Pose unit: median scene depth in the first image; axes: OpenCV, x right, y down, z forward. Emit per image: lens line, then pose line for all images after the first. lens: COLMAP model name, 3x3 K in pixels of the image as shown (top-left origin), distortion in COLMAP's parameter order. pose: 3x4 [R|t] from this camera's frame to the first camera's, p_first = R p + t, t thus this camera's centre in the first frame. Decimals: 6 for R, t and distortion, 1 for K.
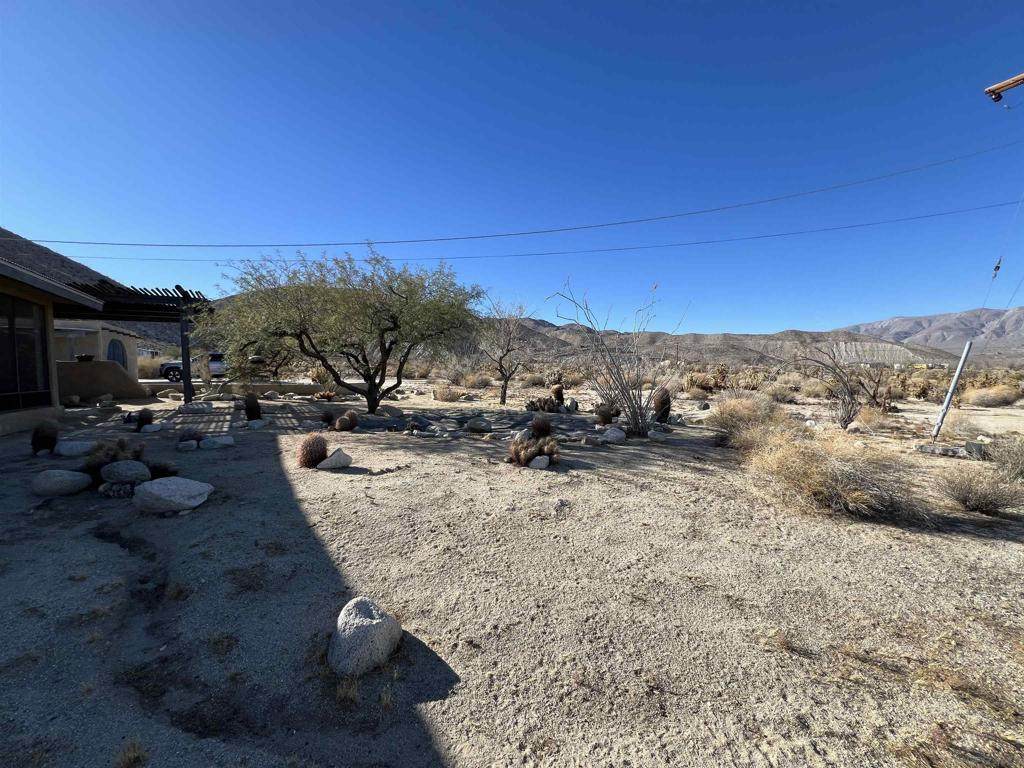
lens RADIAL K [[409.9, 0, 511.3], [0, 409.9, 383.1], [0, 0, 1]] dist [0.000874, 0.000332]
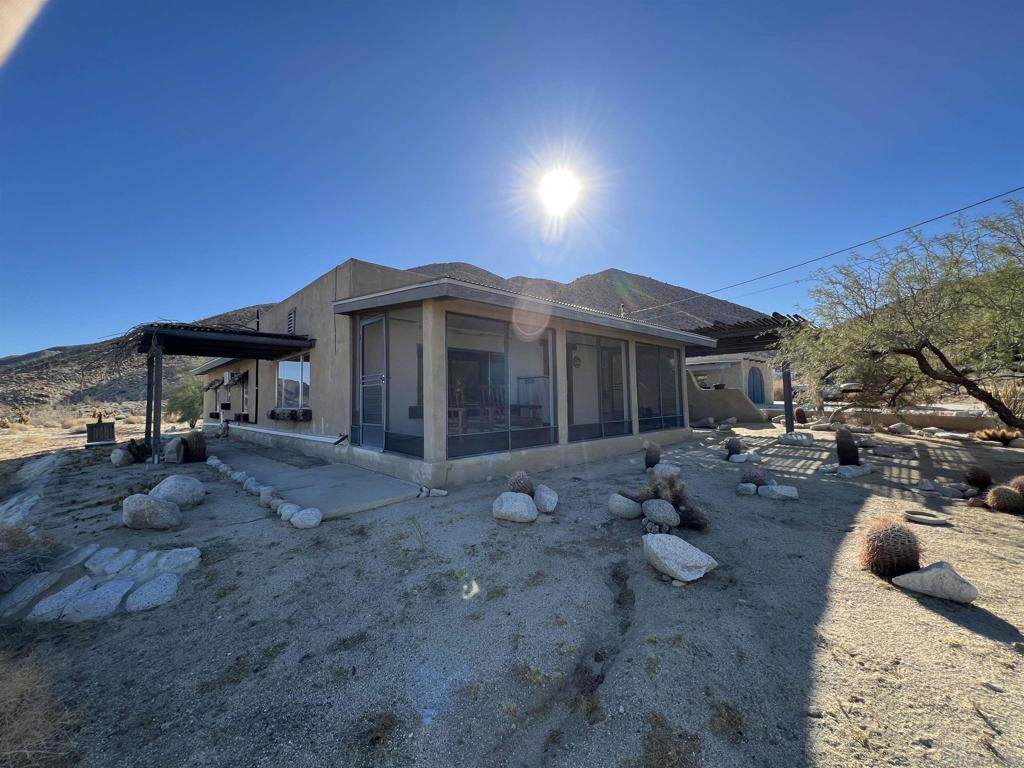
lens RADIAL K [[409.9, 0, 516.9], [0, 409.9, 385.0], [0, 0, 1]] dist [0.000874, 0.000332]
pose [[0.239463, -0.022303, -0.970649, -0.014618], [-0.018367, 0.999453, -0.027496, -0.030600], [0.970732, 0.024412, 0.238923, 0.197696]]
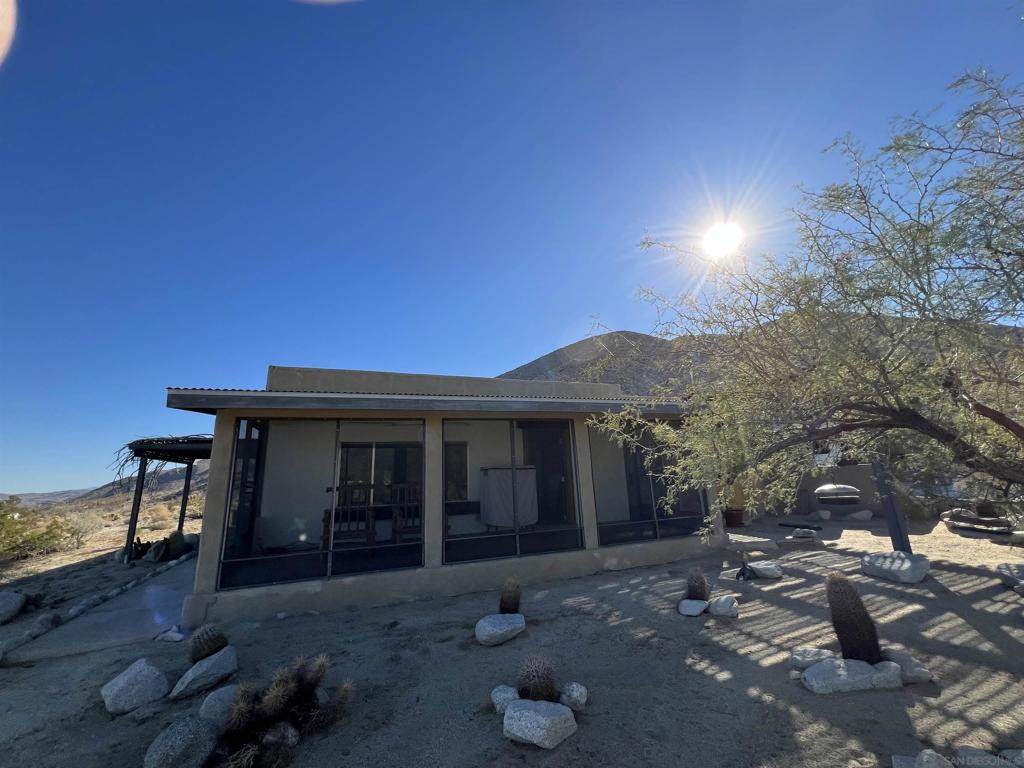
lens RADIAL K [[409.9, 0, 509.9], [0, 409.9, 379.1], [0, 0, 1]] dist [0.000874, 0.000332]
pose [[-0.144144, -0.220189, -0.964748, -0.155370], [0.008759, 0.974608, -0.223748, -0.085539], [0.989518, -0.040702, -0.138556, 0.806361]]
